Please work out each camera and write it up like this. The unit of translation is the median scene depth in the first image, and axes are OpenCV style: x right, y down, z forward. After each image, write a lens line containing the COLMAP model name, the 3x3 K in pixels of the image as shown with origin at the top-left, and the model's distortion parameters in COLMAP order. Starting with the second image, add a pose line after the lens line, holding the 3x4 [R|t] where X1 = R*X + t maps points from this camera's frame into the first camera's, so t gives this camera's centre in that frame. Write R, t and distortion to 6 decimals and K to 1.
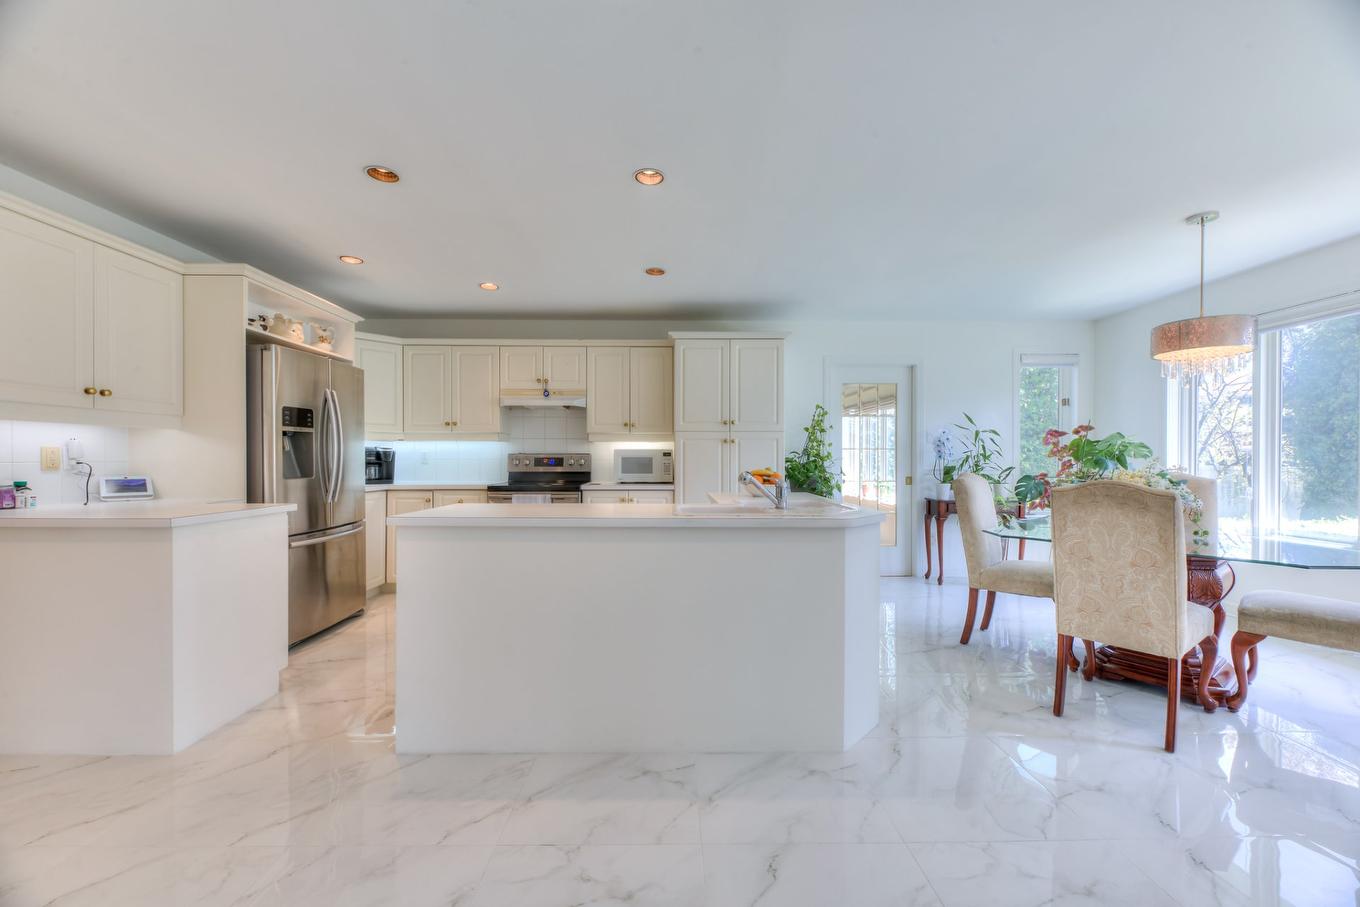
lens RADIAL K [[538.6, 0, 680.0], [0, 538.6, 453.5], [0, 0, 1]] dist [-0.001262, -0.000202]
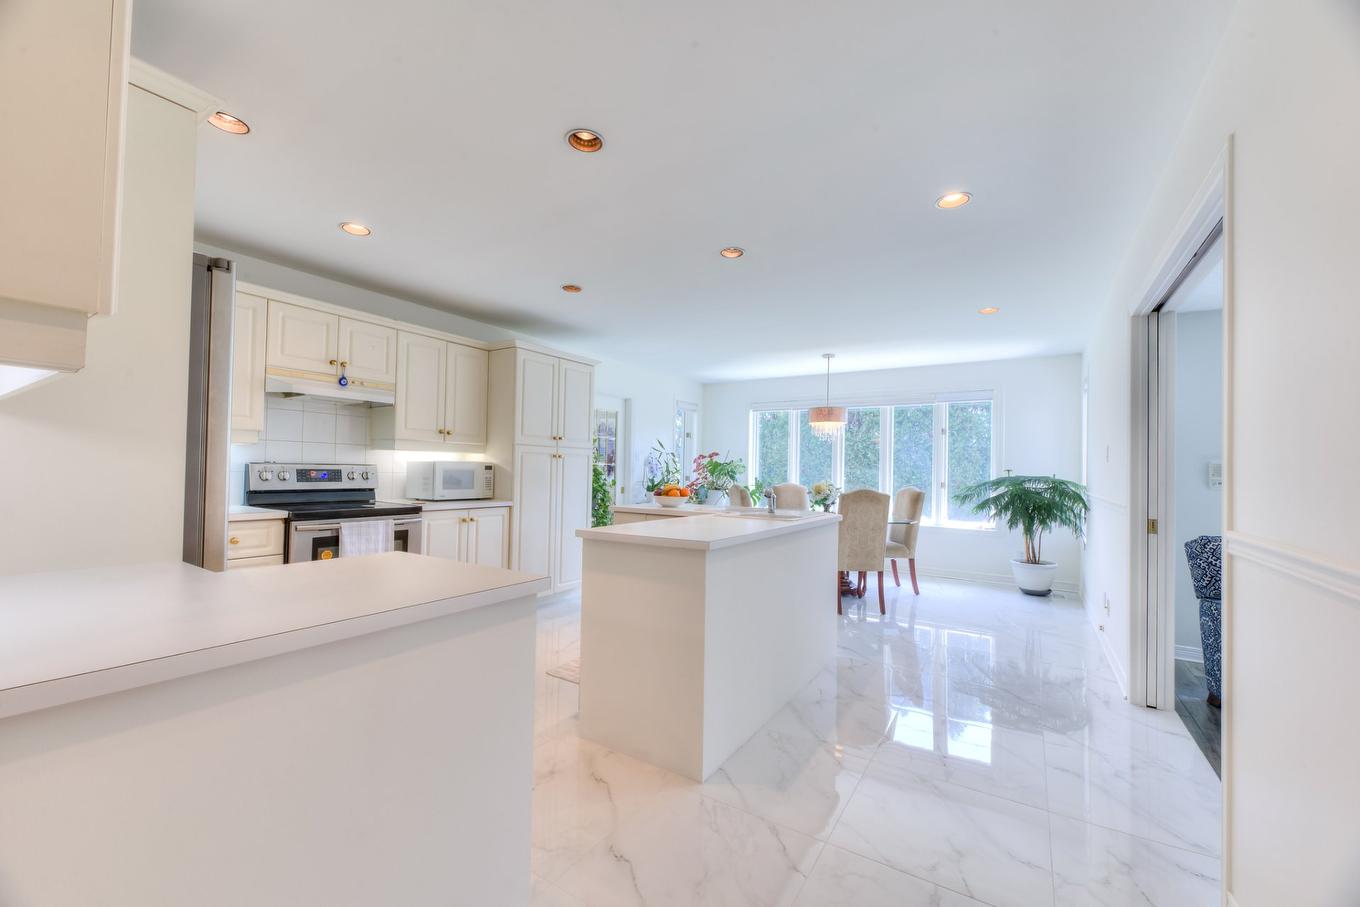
lens RADIAL K [[537.6, 0, 679.5], [0, 537.6, 460.0], [0, 0, 1]] dist [-0.001786, -0.000779]
pose [[0.544453, 0.024173, 0.838443, -0.605341], [-0.025564, 0.999599, -0.012220, -0.008495], [-0.838402, -0.014781, 0.544852, 0.224767]]
